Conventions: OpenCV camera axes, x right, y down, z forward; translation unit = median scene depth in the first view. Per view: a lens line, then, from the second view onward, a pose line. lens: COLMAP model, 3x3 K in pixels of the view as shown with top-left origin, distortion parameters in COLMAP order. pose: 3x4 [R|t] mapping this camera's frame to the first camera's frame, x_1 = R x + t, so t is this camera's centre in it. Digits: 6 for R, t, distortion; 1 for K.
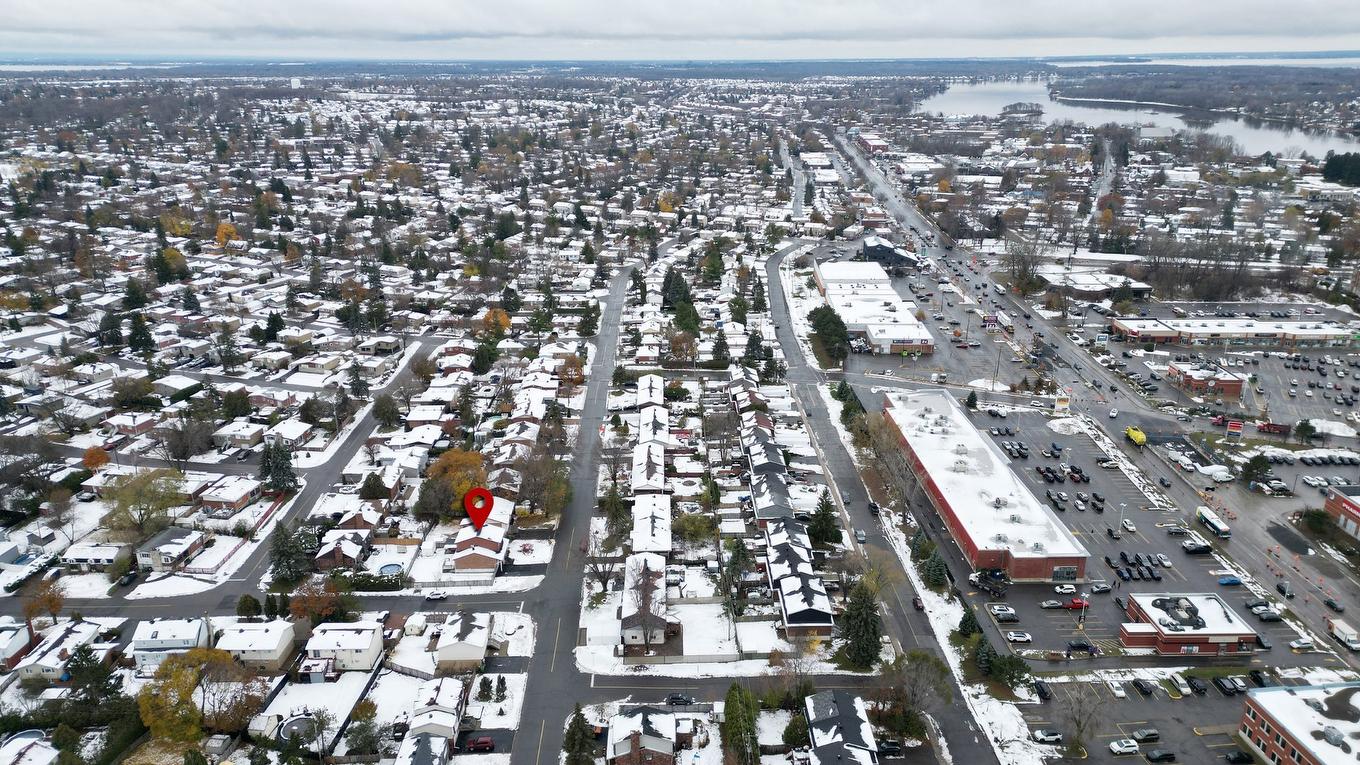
lens RADIAL K [[938.2, 0, 680.0], [0, 938.2, 382.5], [0, 0, 1]] dist [0.084545, -0.081329]
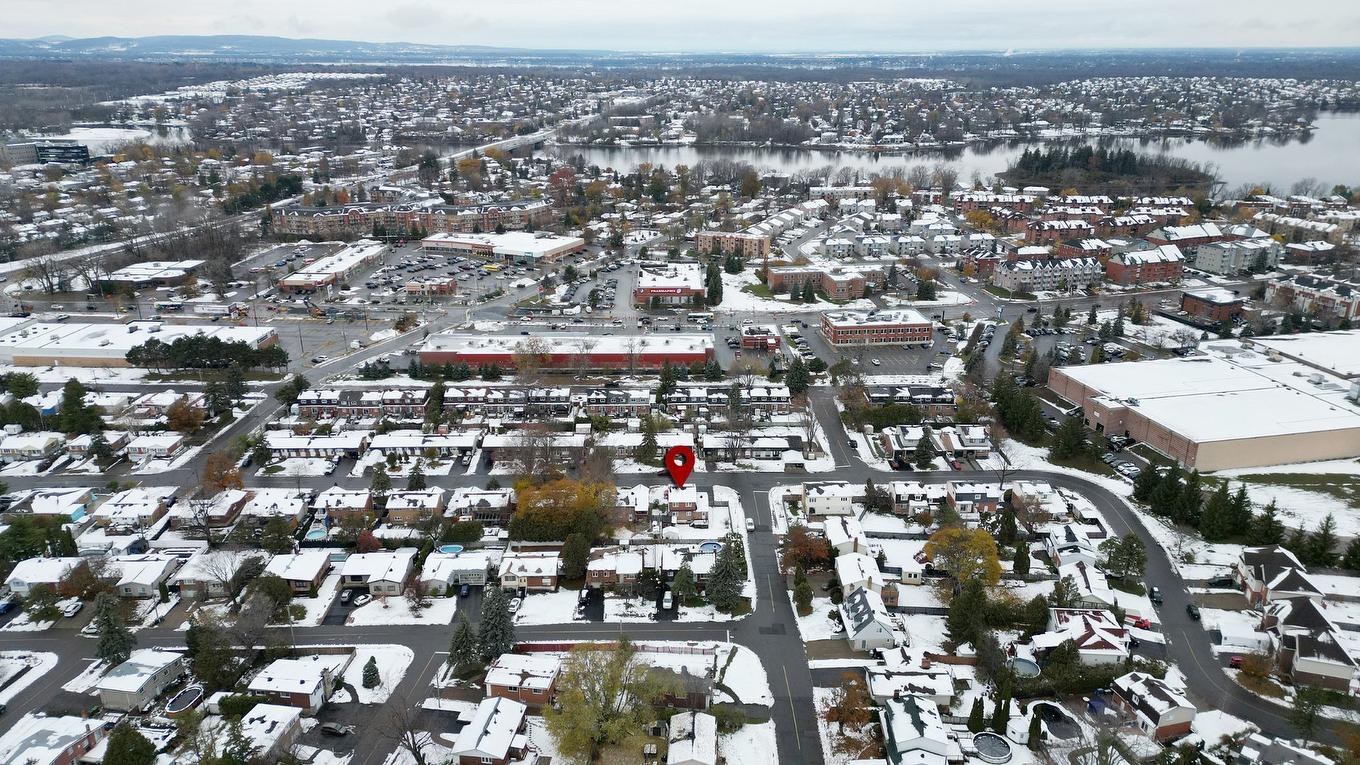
lens RADIAL K [[938.2, 0, 680.0], [0, 938.2, 382.5], [0, 0, 1]] dist [0.084545, -0.081329]
pose [[0.001112, -0.329063, 0.944307, -1.110076], [0.323339, 0.893701, 0.311047, -0.267064], [-0.946282, 0.304986, 0.107393, 0.796357]]
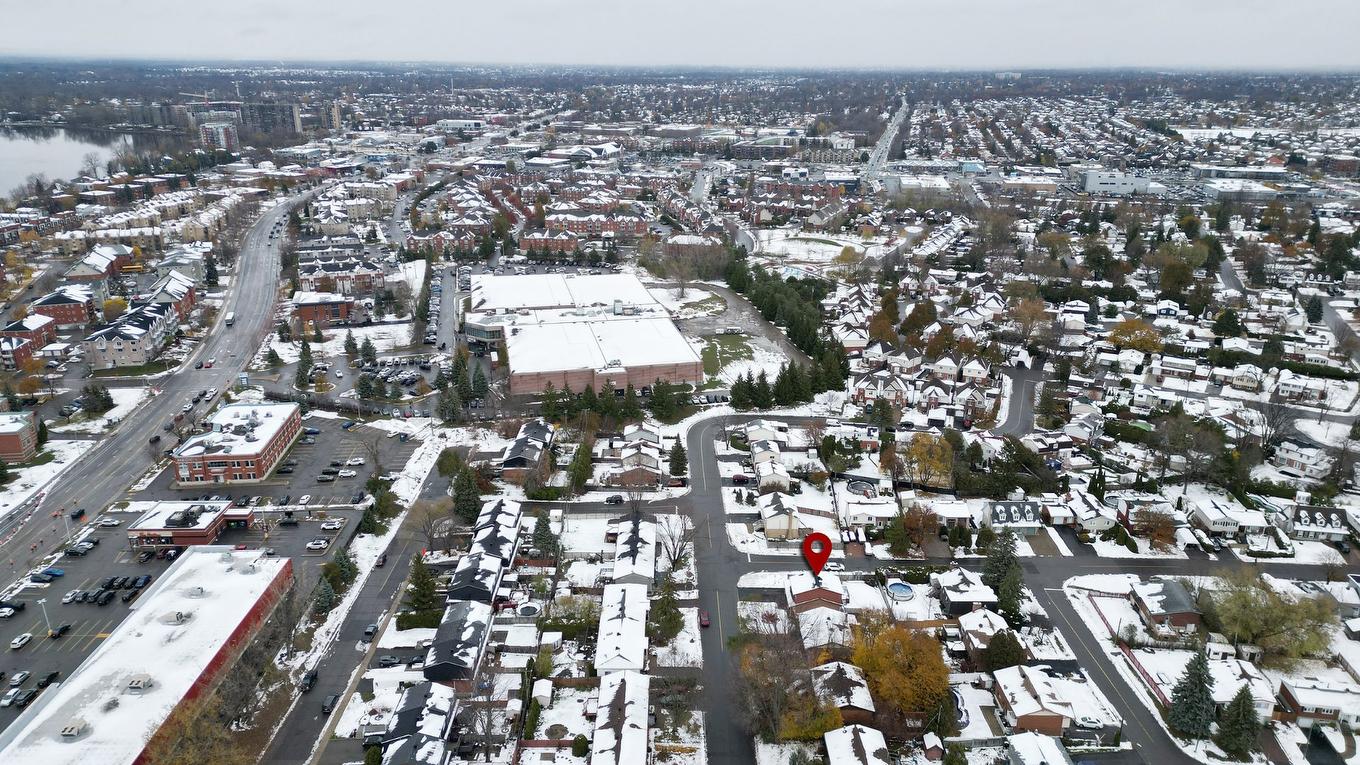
lens RADIAL K [[938.2, 0, 680.0], [0, 938.2, 382.5], [0, 0, 1]] dist [0.084545, -0.081329]
pose [[-0.999957, -0.002343, 0.008917, -0.084196], [0.003653, 0.787331, 0.616519, -0.509530], [-0.008465, 0.616526, -0.787289, 1.491623]]
